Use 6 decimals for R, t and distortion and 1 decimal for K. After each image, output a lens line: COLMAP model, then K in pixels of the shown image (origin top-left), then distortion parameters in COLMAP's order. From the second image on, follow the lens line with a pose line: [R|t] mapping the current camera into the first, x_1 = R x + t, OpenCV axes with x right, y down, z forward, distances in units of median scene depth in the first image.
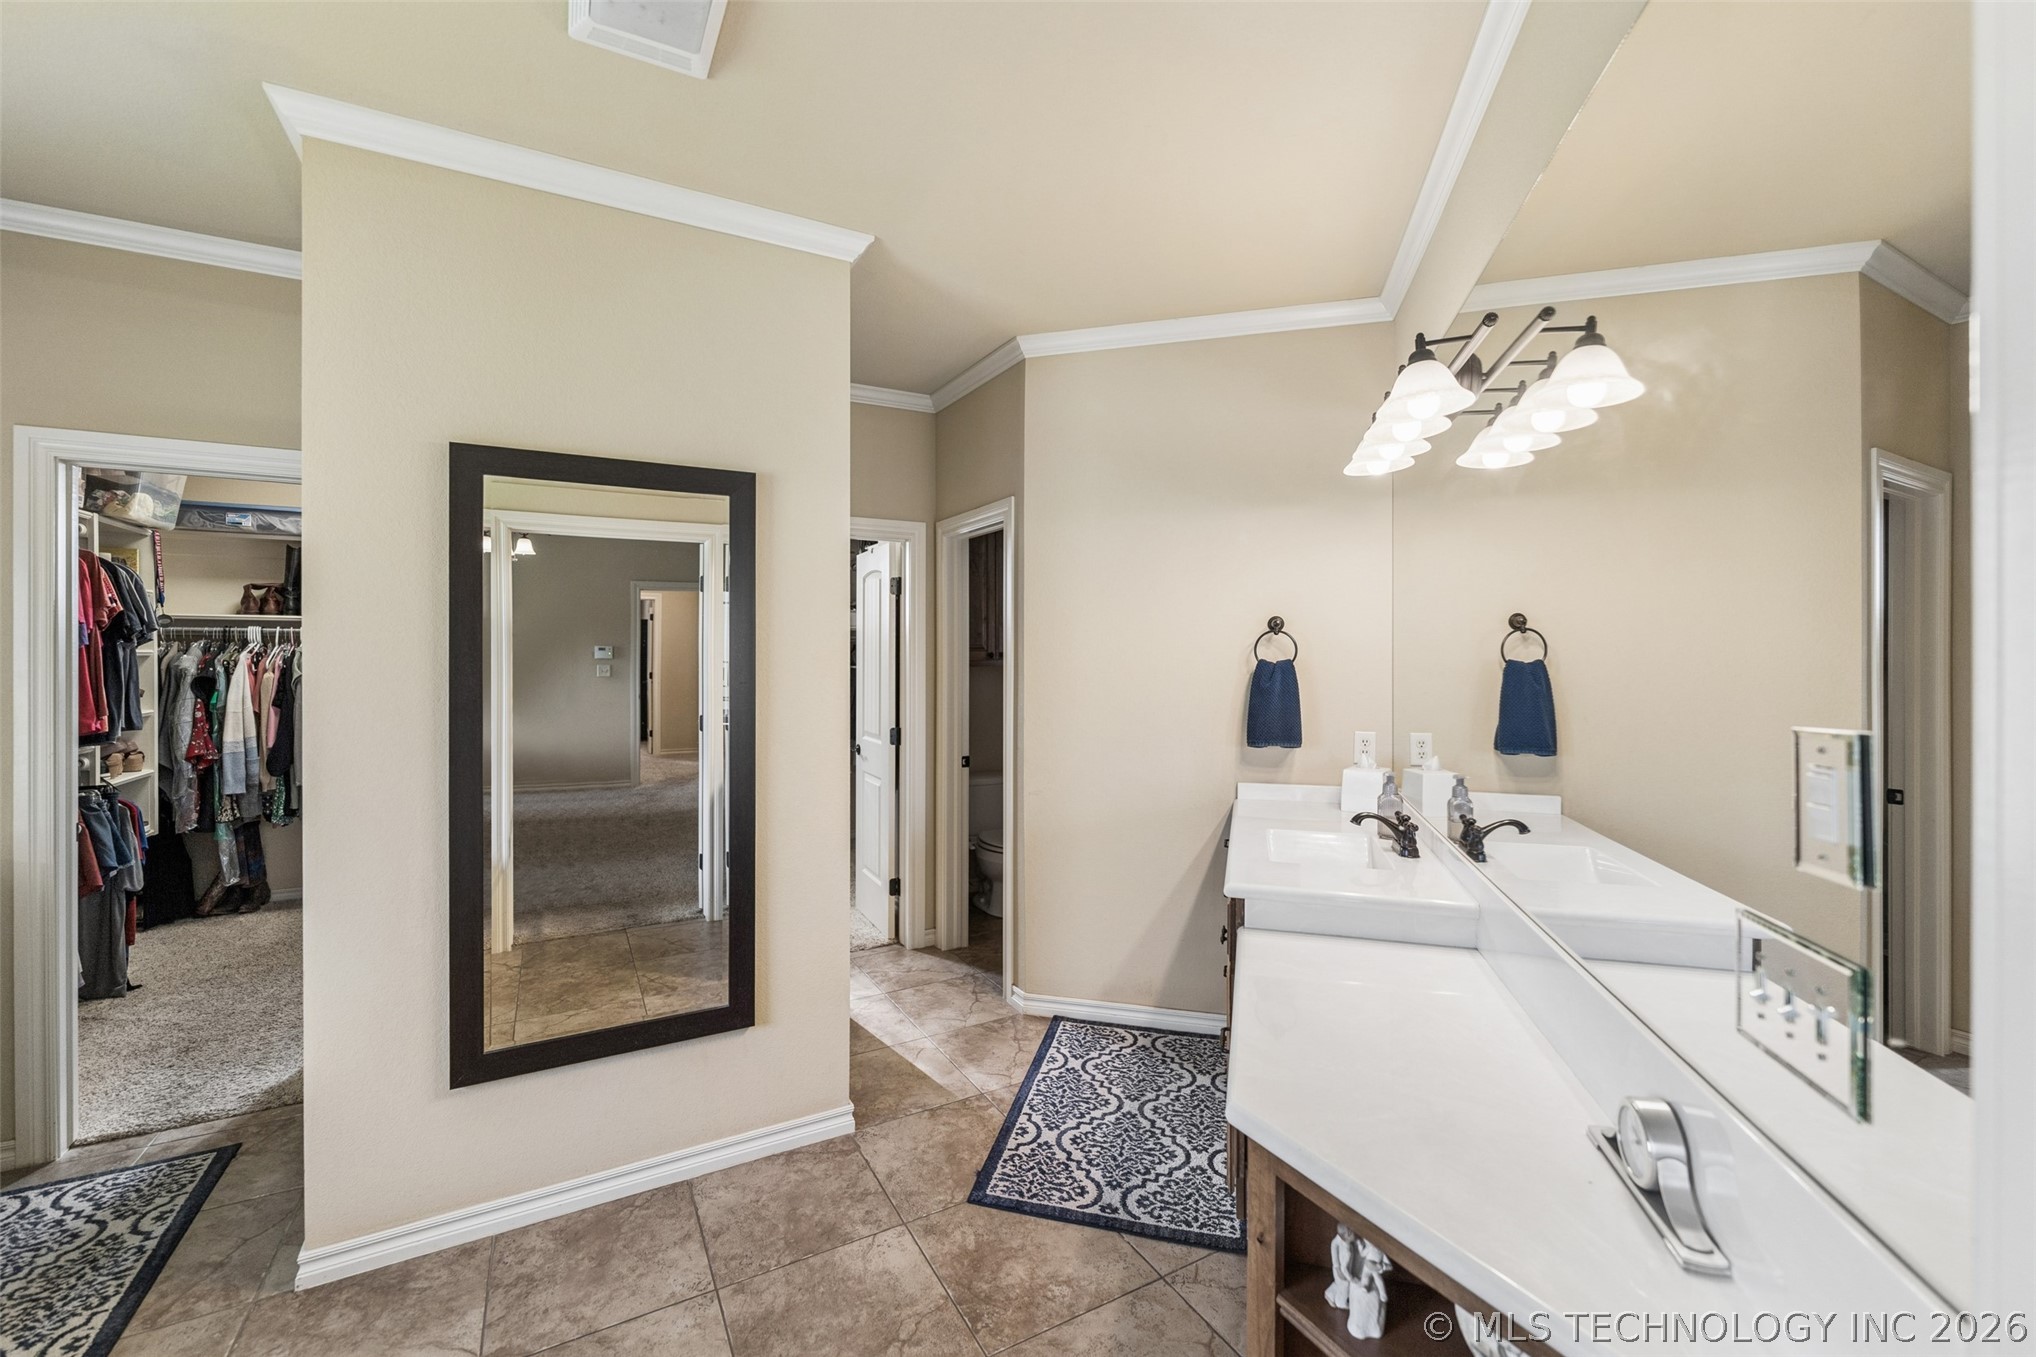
lens RADIAL K [[829.6, 0, 1006.1], [0, 829.6, 654.9], [0, 0, 1]] dist [0.002842, -0.001472]
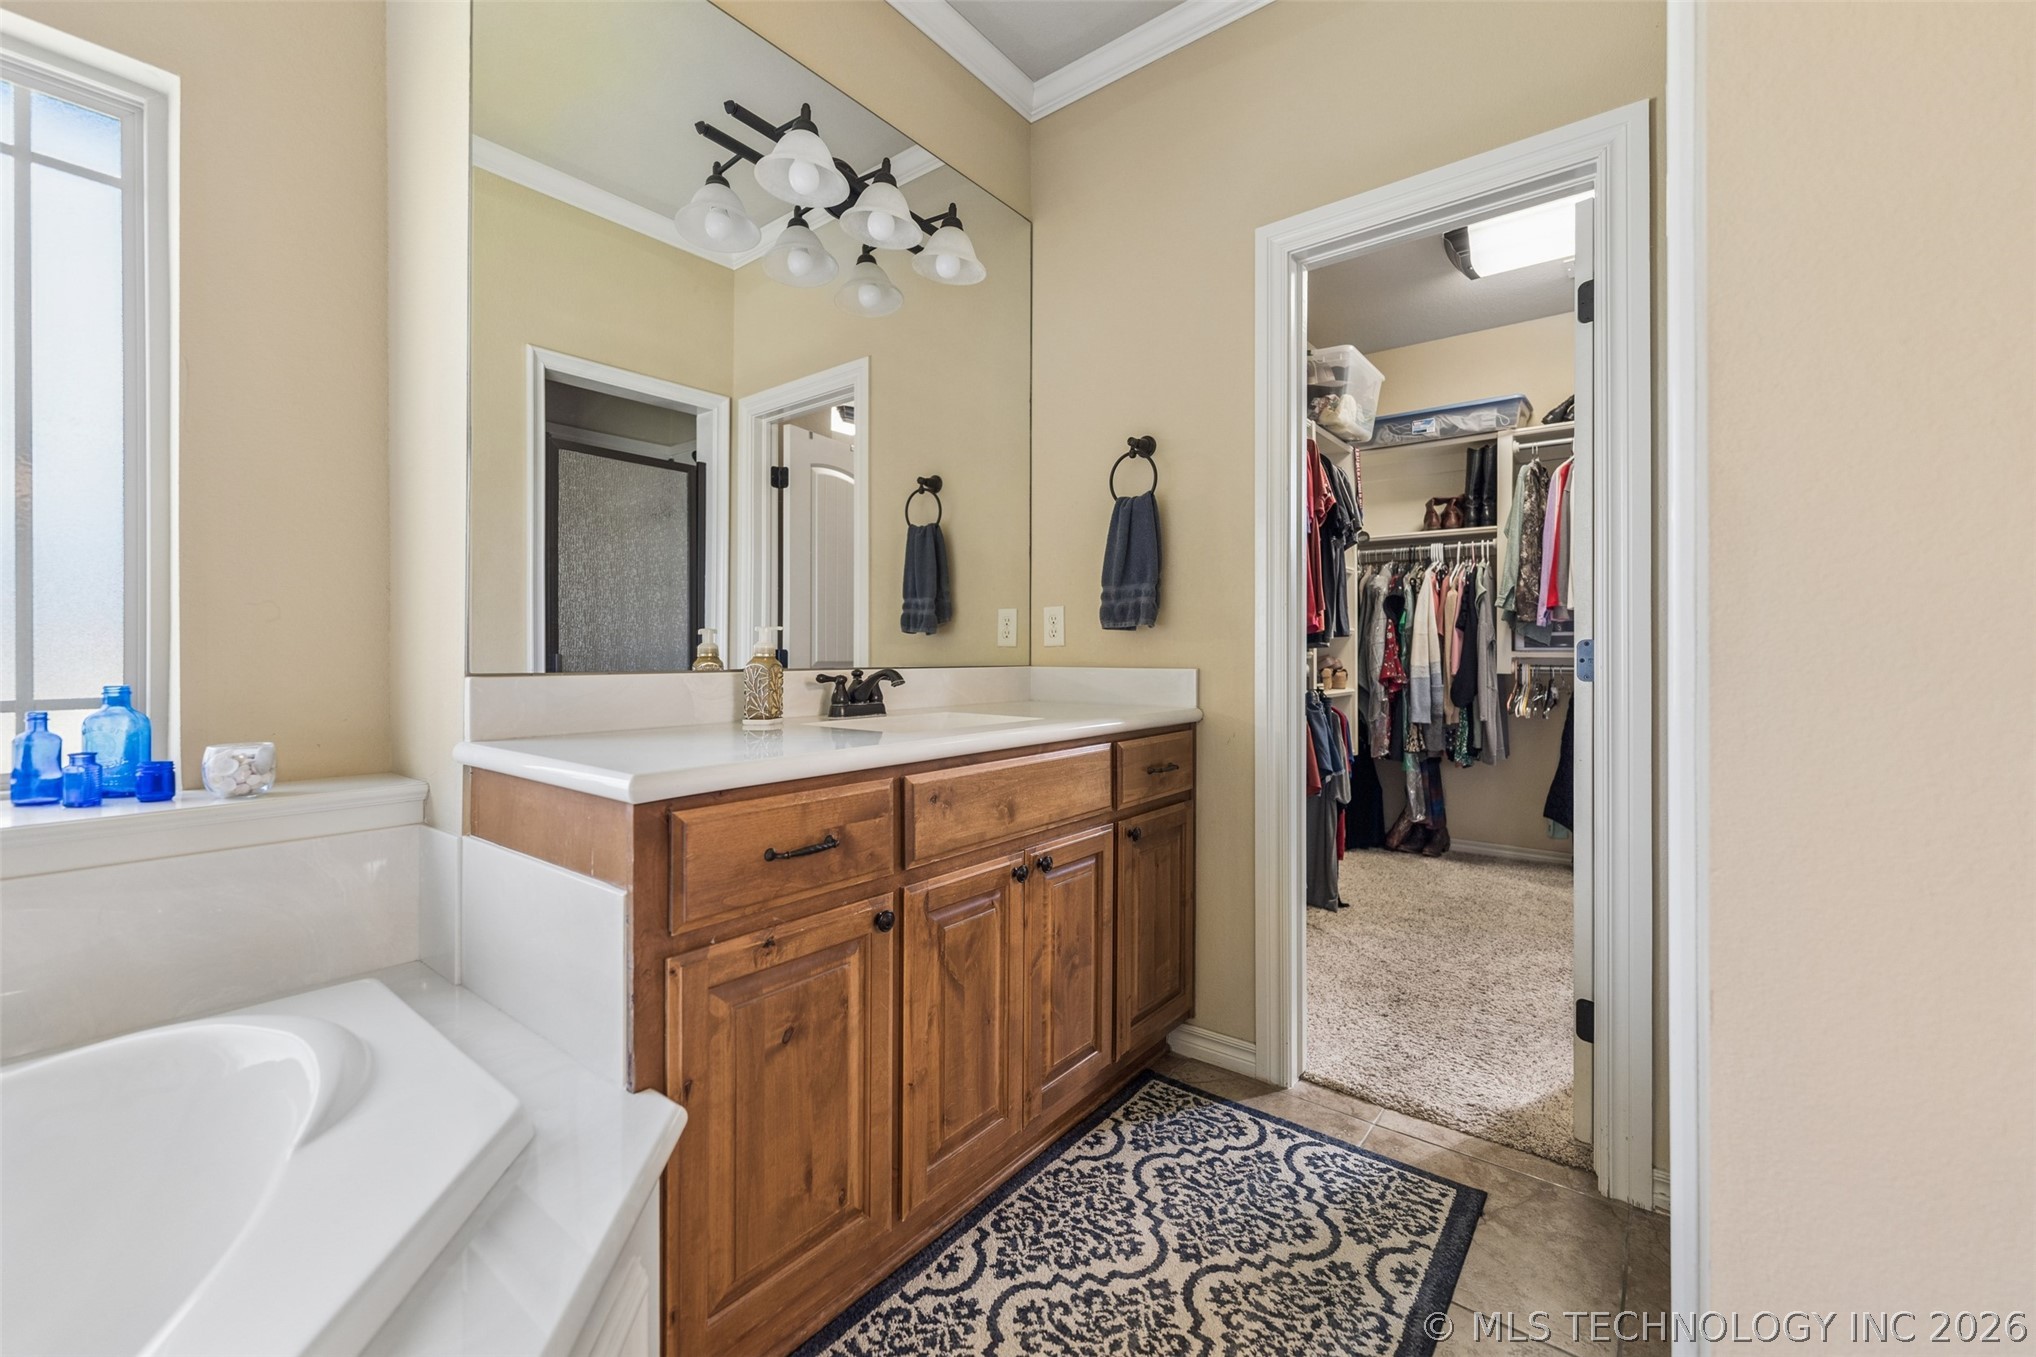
lens RADIAL K [[829.6, 0, 1013.1], [0, 829.6, 650.0], [0, 0, 1]] dist [0.002842, -0.001472]
pose [[0.392880, -0.004779, -0.919577, -0.390332], [-0.003203, 0.999973, -0.006565, 0.139892], [0.919584, 0.005524, 0.392854, 0.335227]]
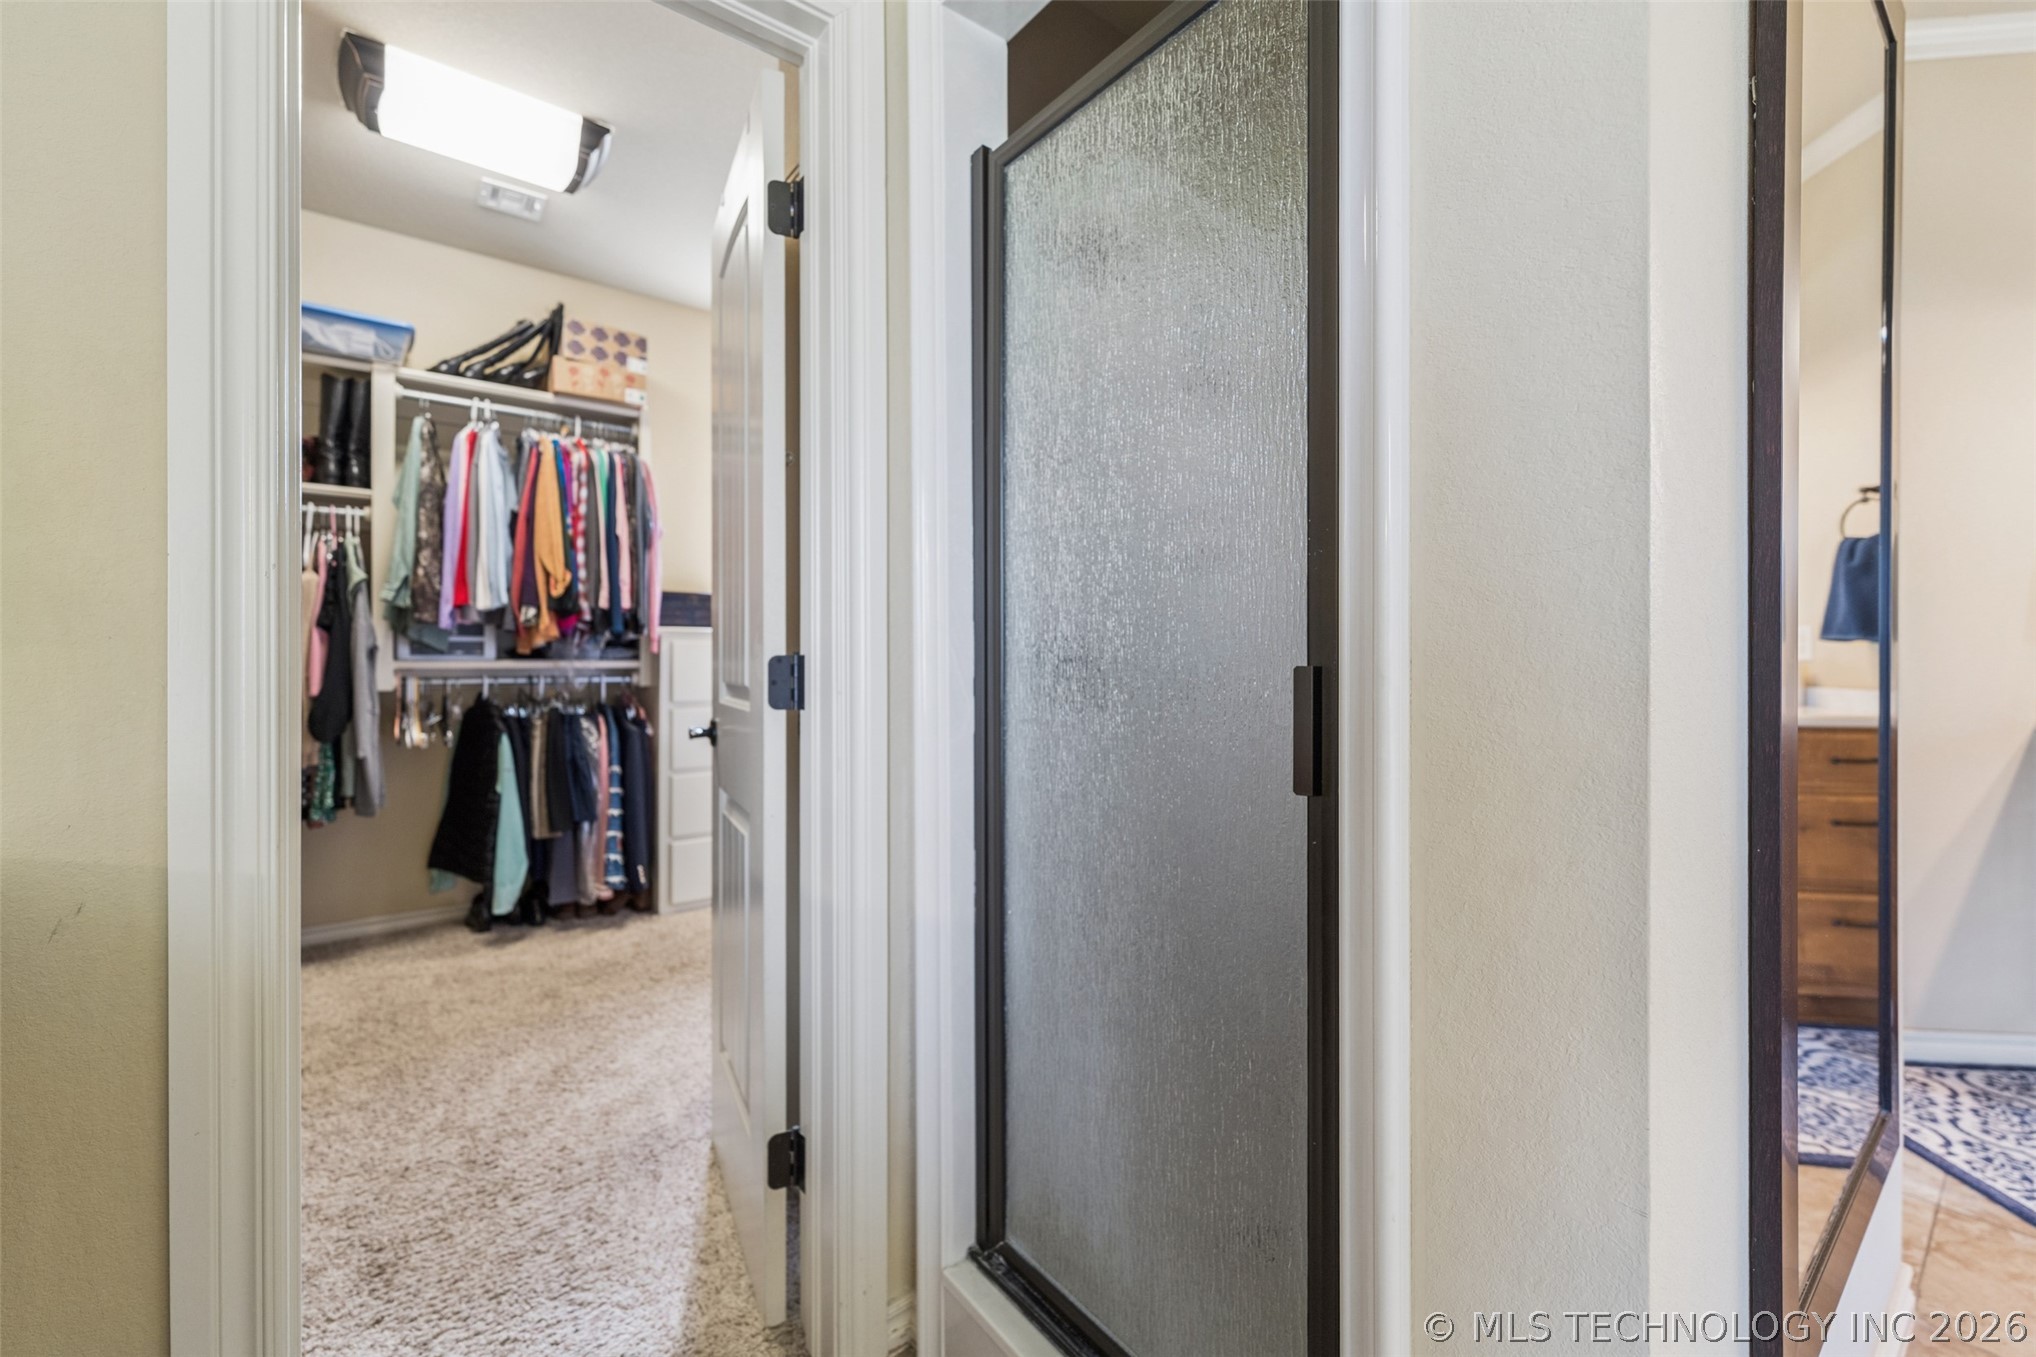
lens RADIAL K [[829.6, 0, 1009.2], [0, 829.6, 654.3], [0, 0, 1]] dist [0.002842, -0.001472]
pose [[0.987322, -0.001304, 0.158726, -0.726683], [0.001745, 0.999995, -0.002641, 0.126942], [-0.158722, 0.002885, 0.987319, 0.484733]]
